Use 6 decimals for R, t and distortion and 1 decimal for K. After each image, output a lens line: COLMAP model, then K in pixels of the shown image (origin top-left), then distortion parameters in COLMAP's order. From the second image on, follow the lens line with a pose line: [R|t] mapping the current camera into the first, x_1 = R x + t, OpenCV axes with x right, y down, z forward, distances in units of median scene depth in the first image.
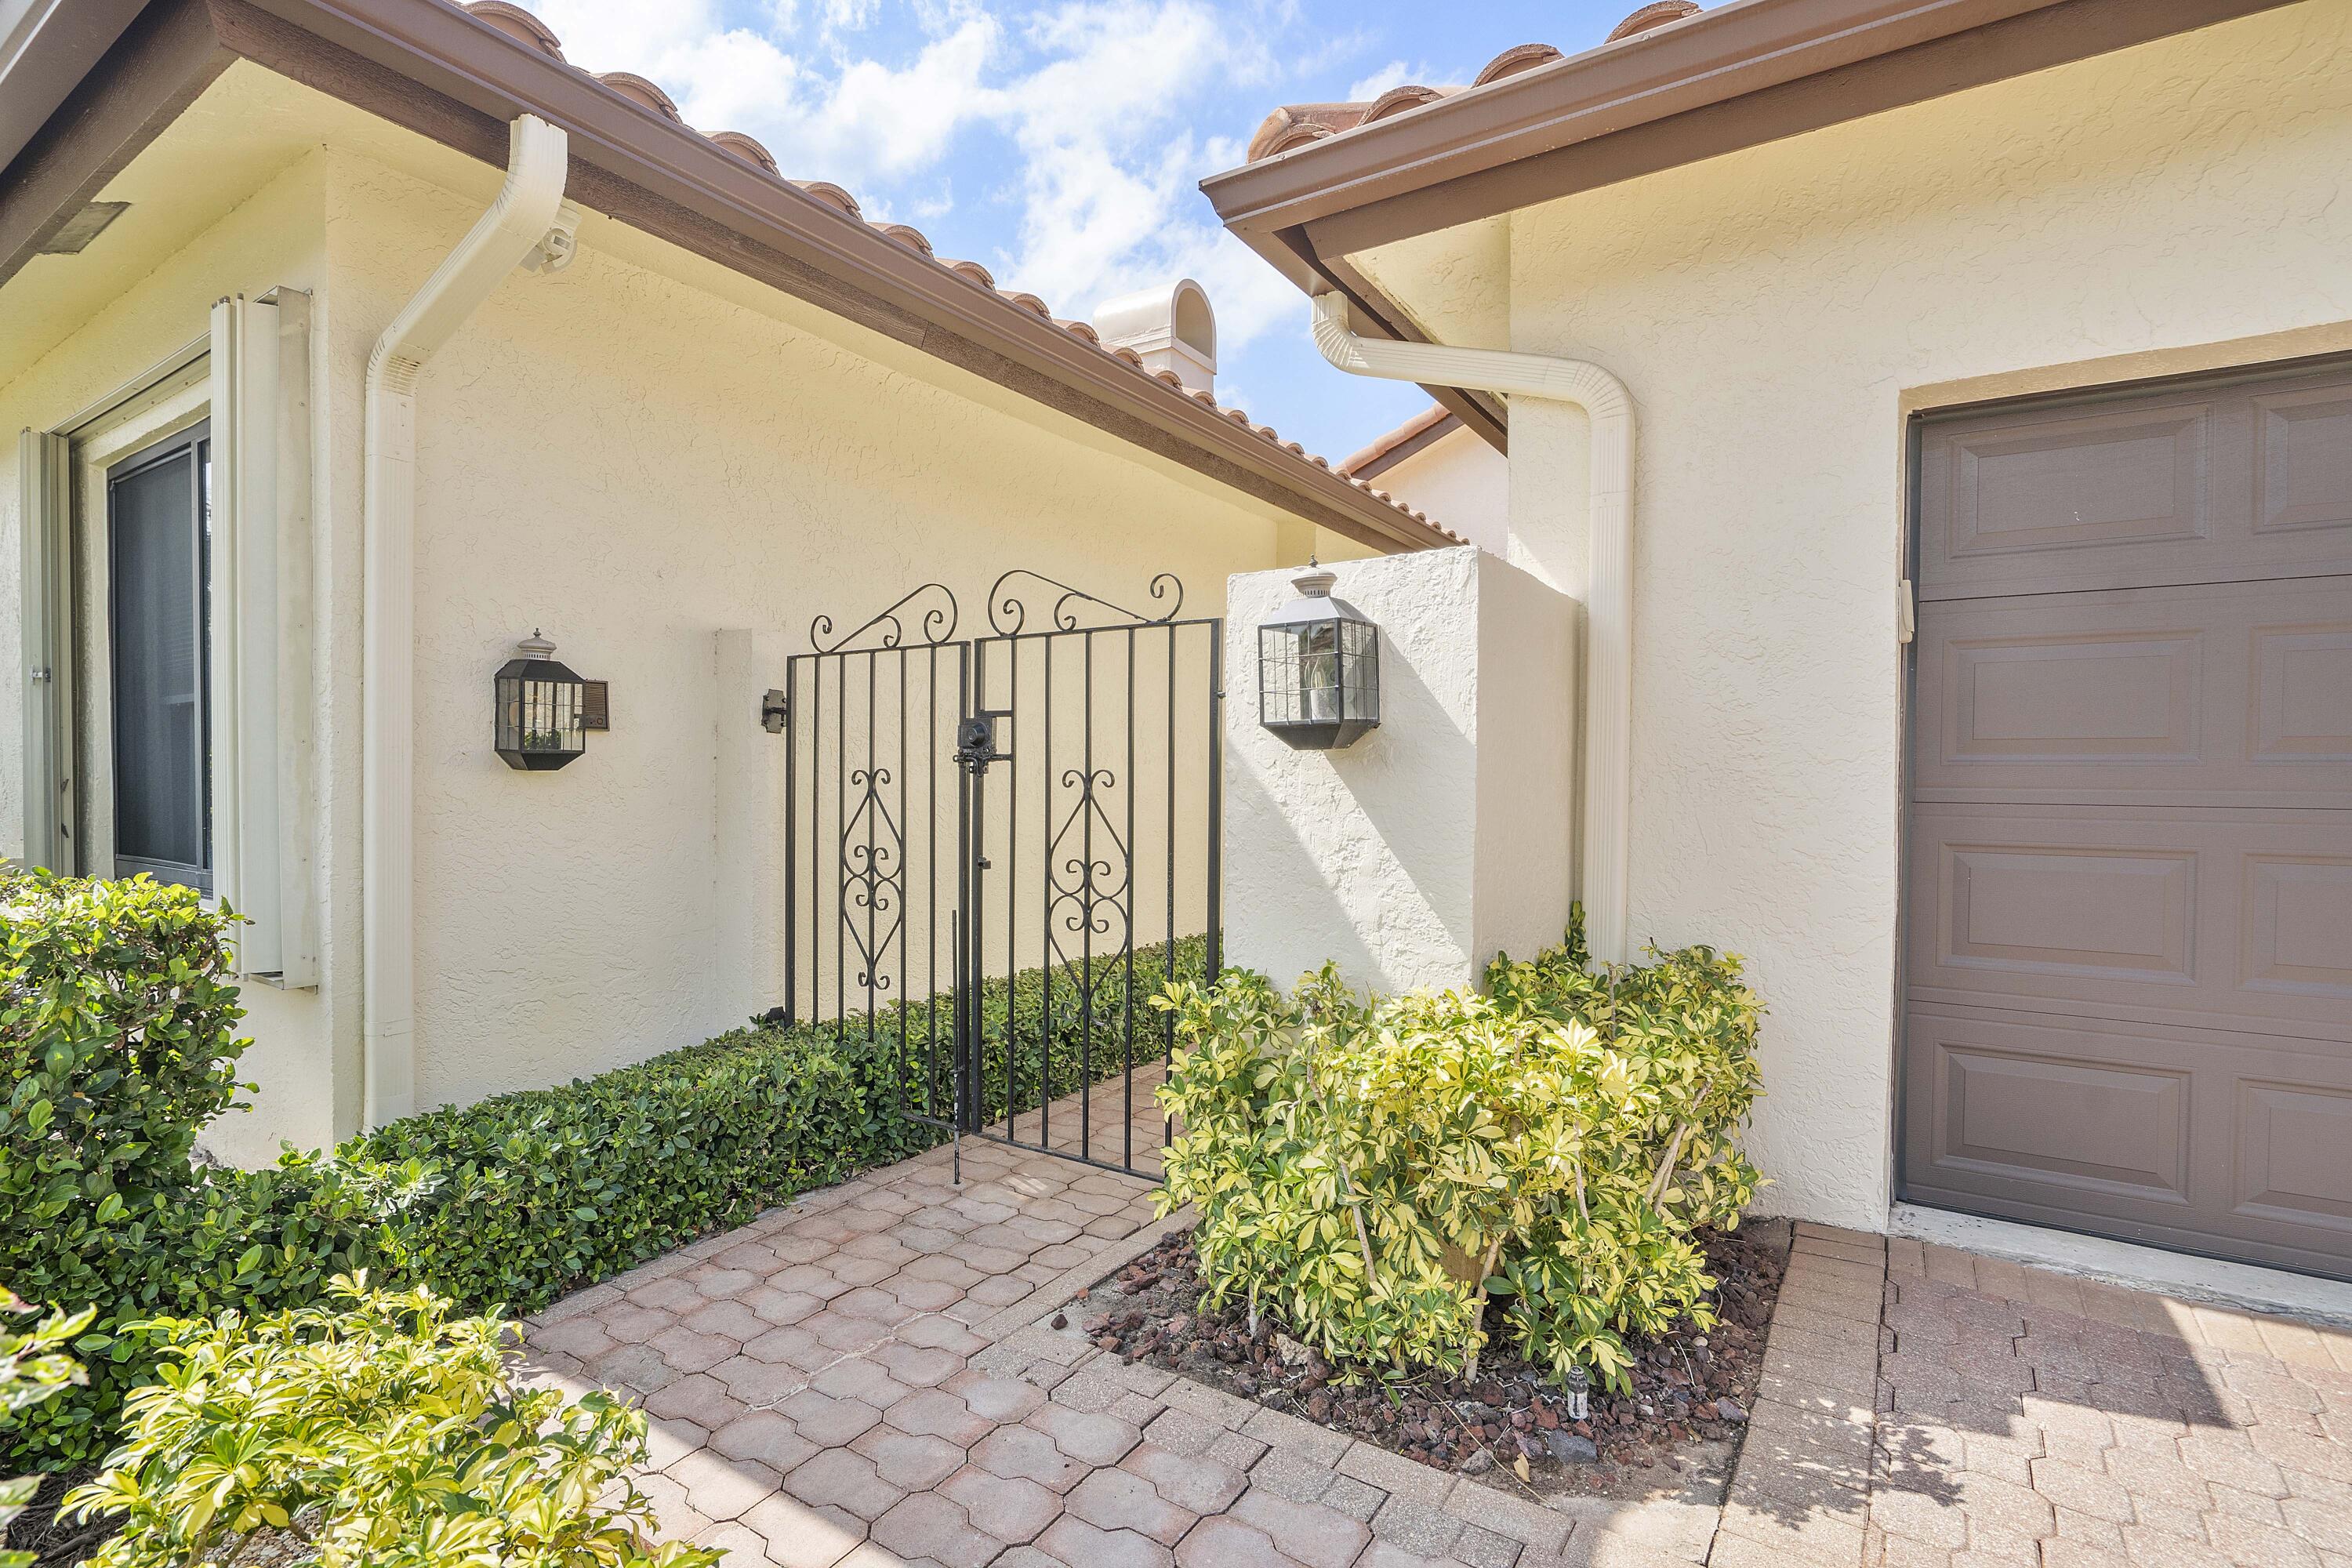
lens RADIAL K [[1115.4, 0, 1164.8], [0, 1115.4, 791.1], [0, 0, 1]] dist [-0.003564, -0.000131]
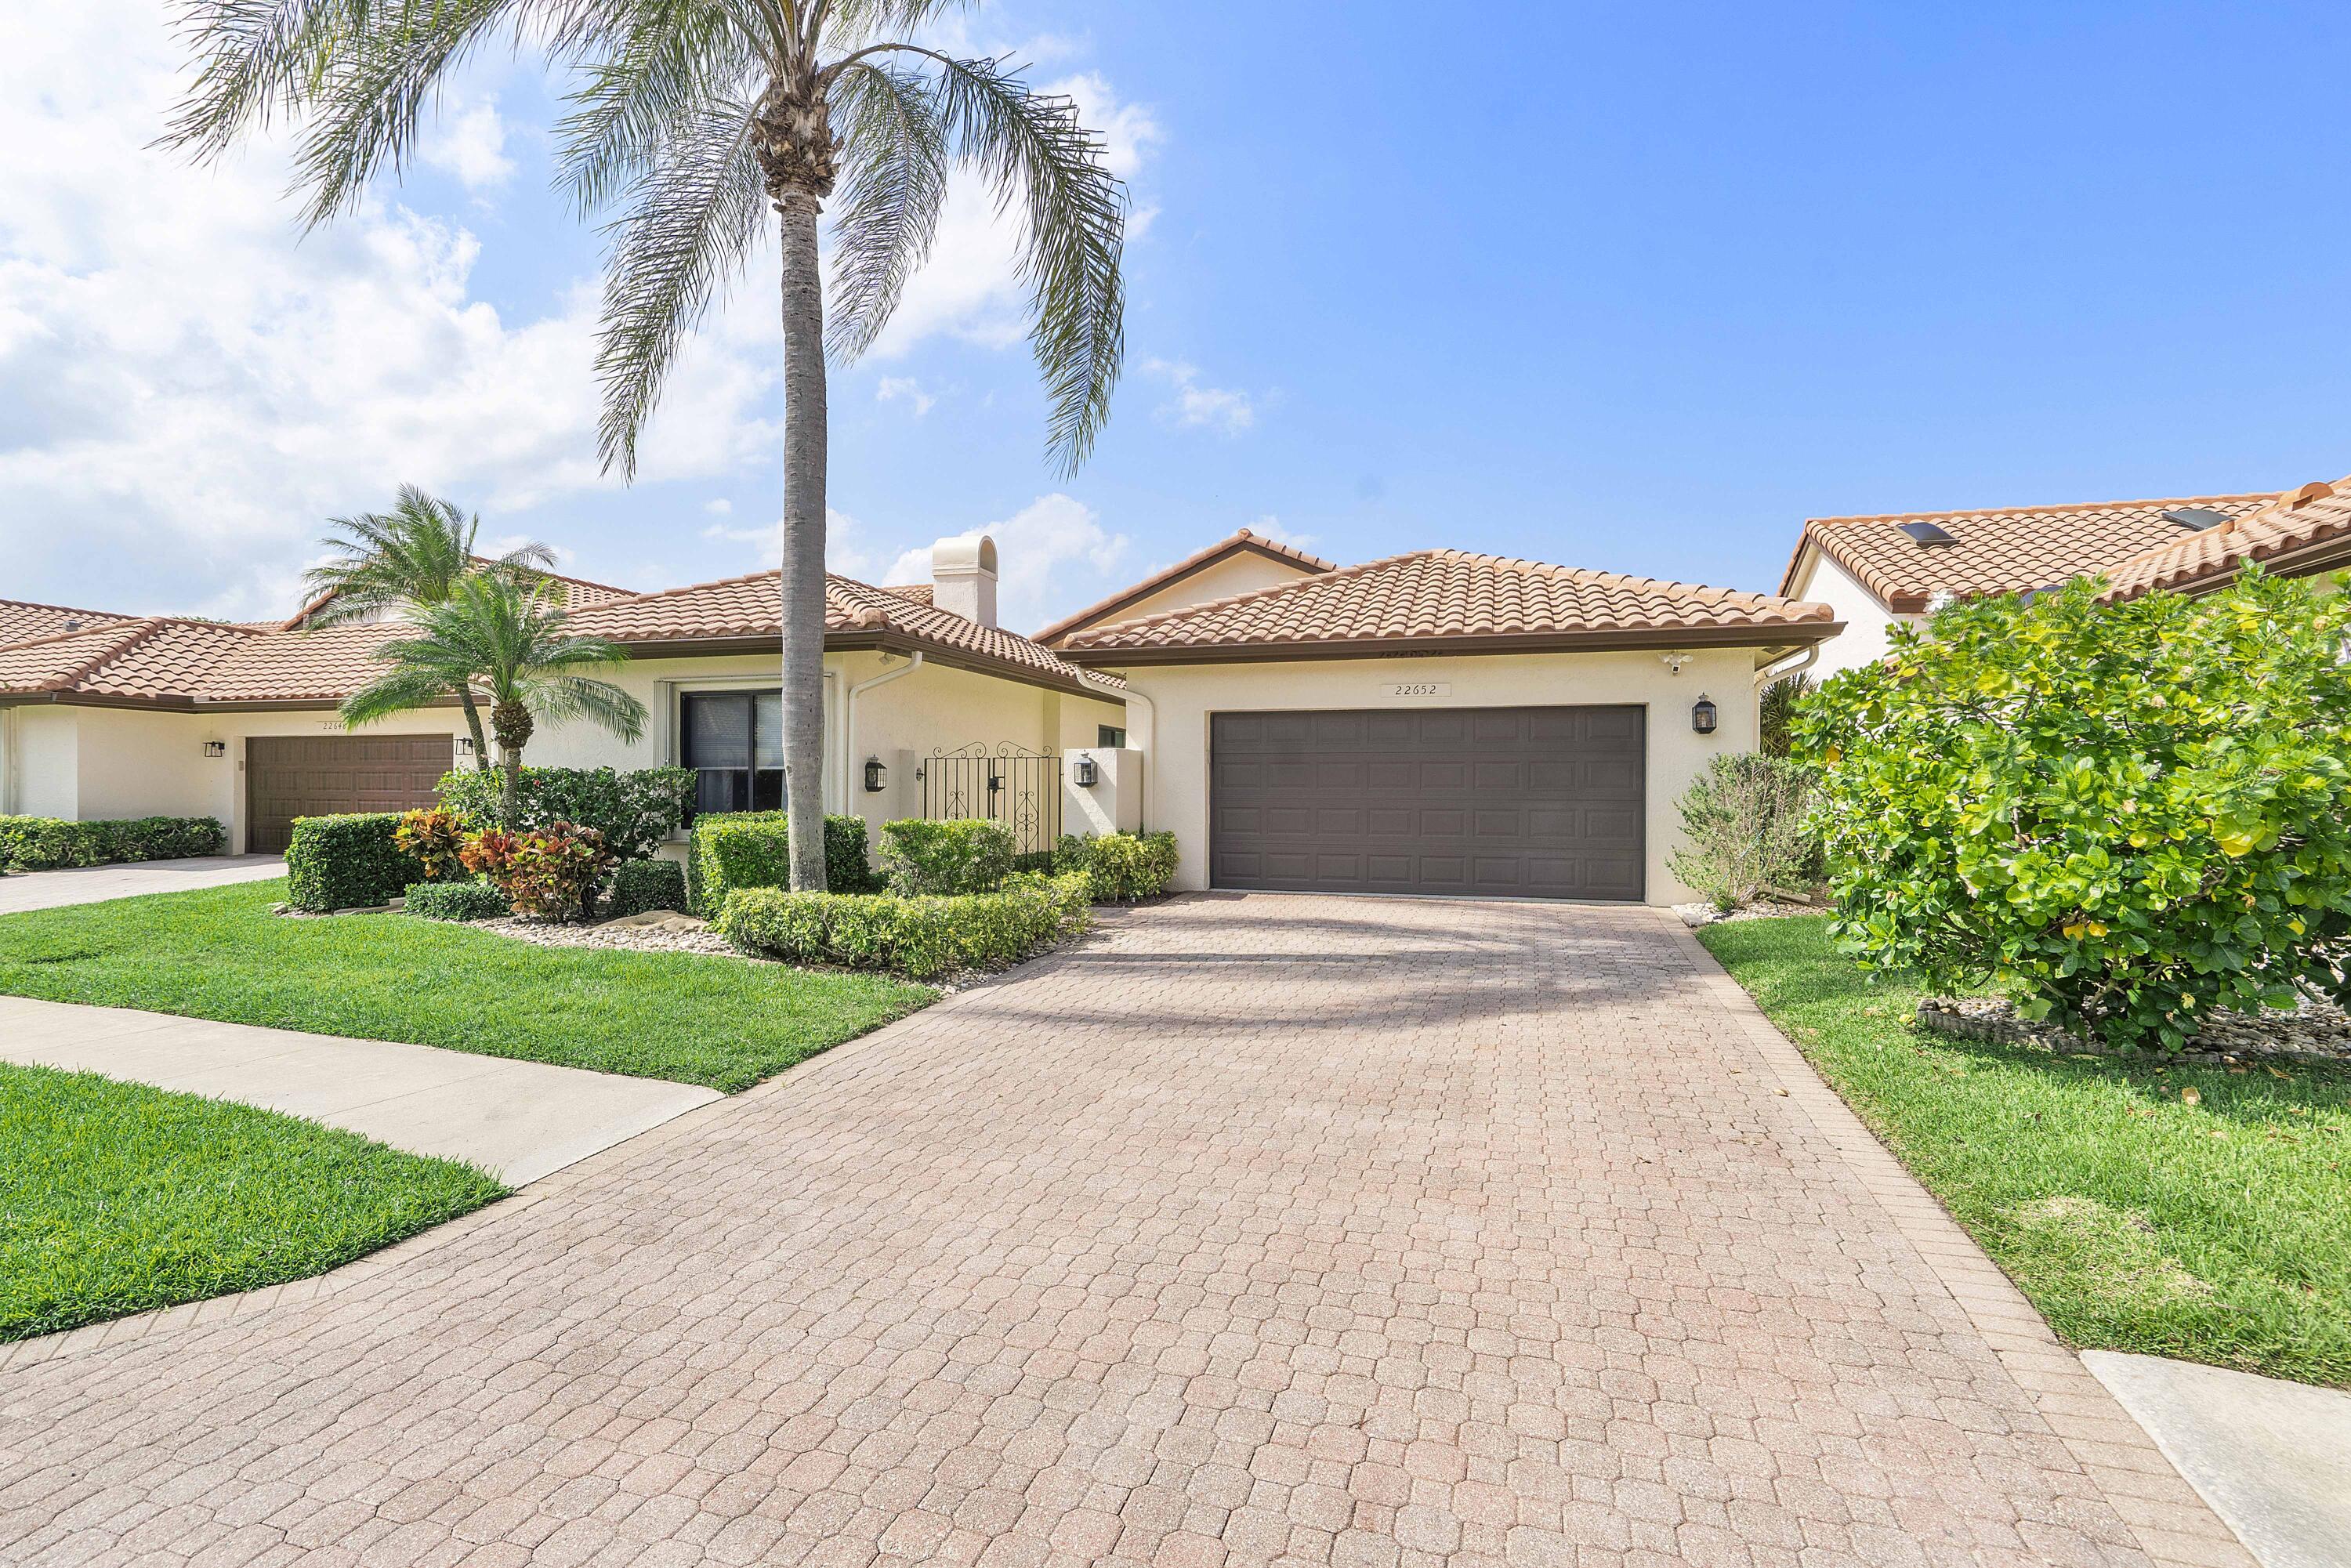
lens RADIAL K [[1090.6, 0, 1168.7], [0, 1090.6, 794.4], [0, 0, 1]] dist [-0.001182, 0.000292]
pose [[0.958811, -0.000563, 0.284046, -0.701609], [0.003155, 0.999957, -0.008666, 0.027316], [-0.284029, 0.009205, 0.958772, -2.971668]]
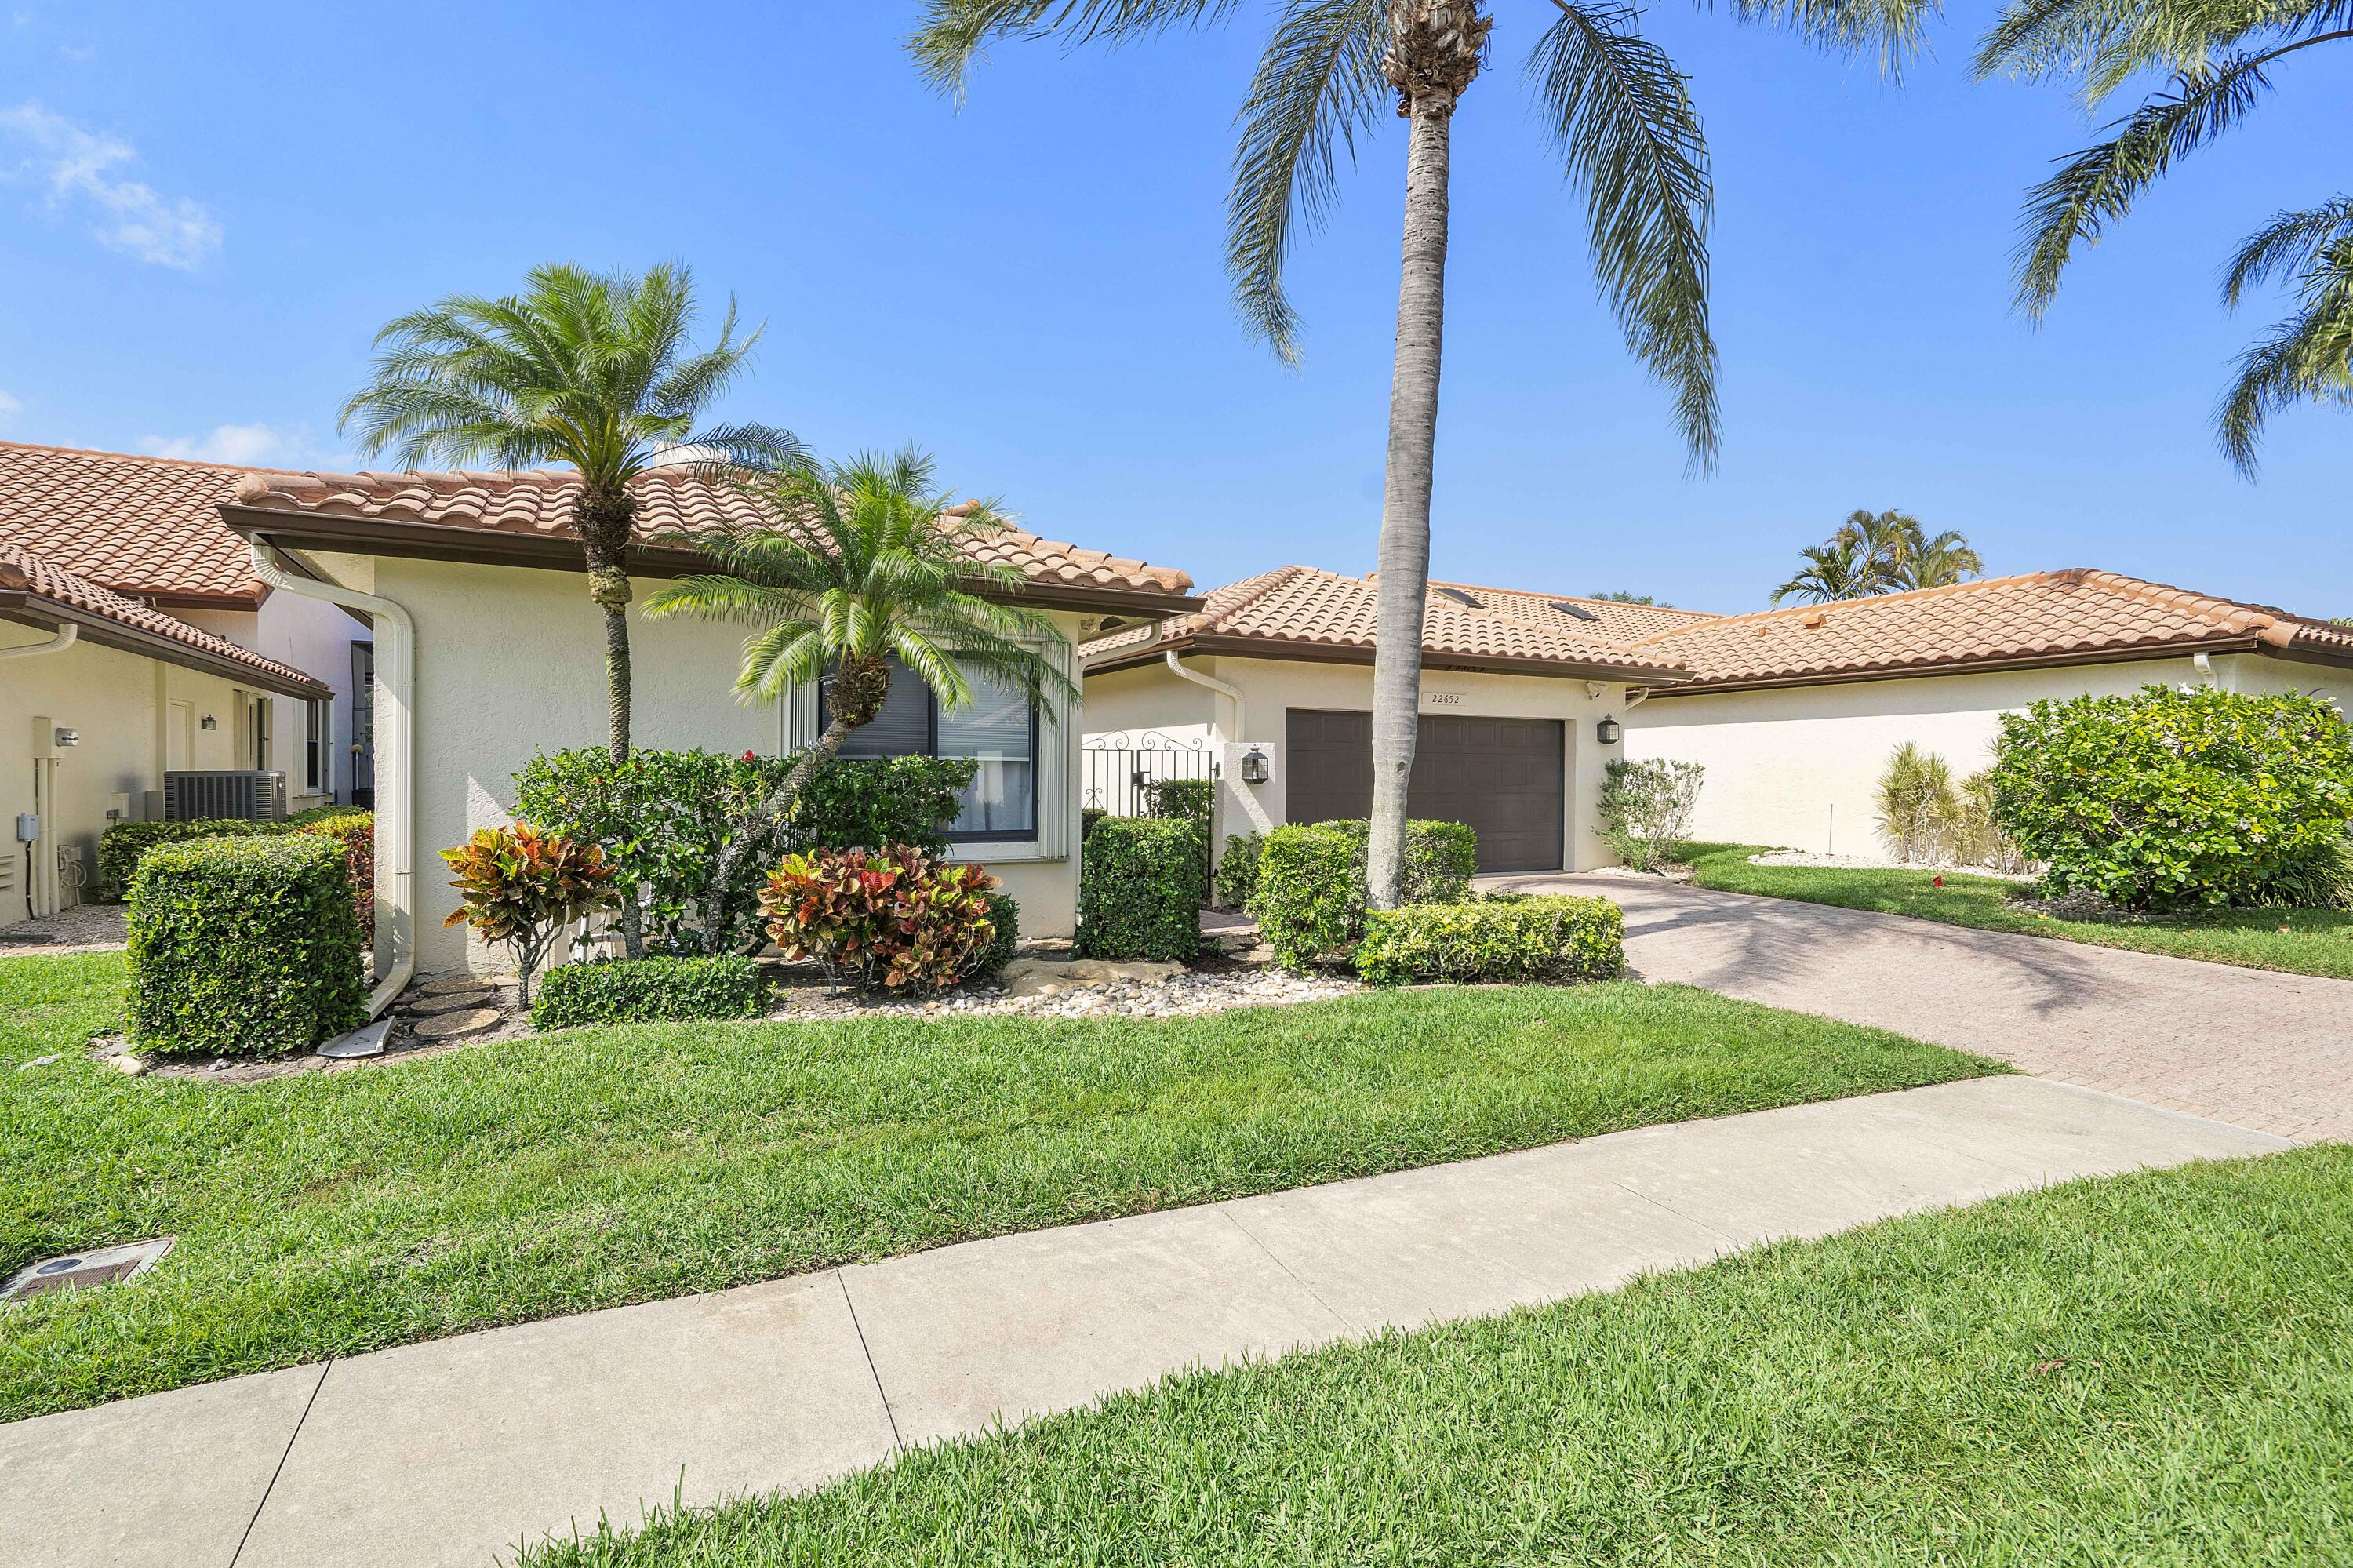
lens RADIAL K [[1091.6, 0, 1170.0], [0, 1091.6, 779.6], [0, 0, 1]] dist [-0.001182, 0.000292]
pose [[0.493439, -0.005549, 0.869763, -3.189510], [0.002293, 0.999984, 0.005079, -0.065892], [-0.869777, -0.000511, 0.493444, -0.760558]]
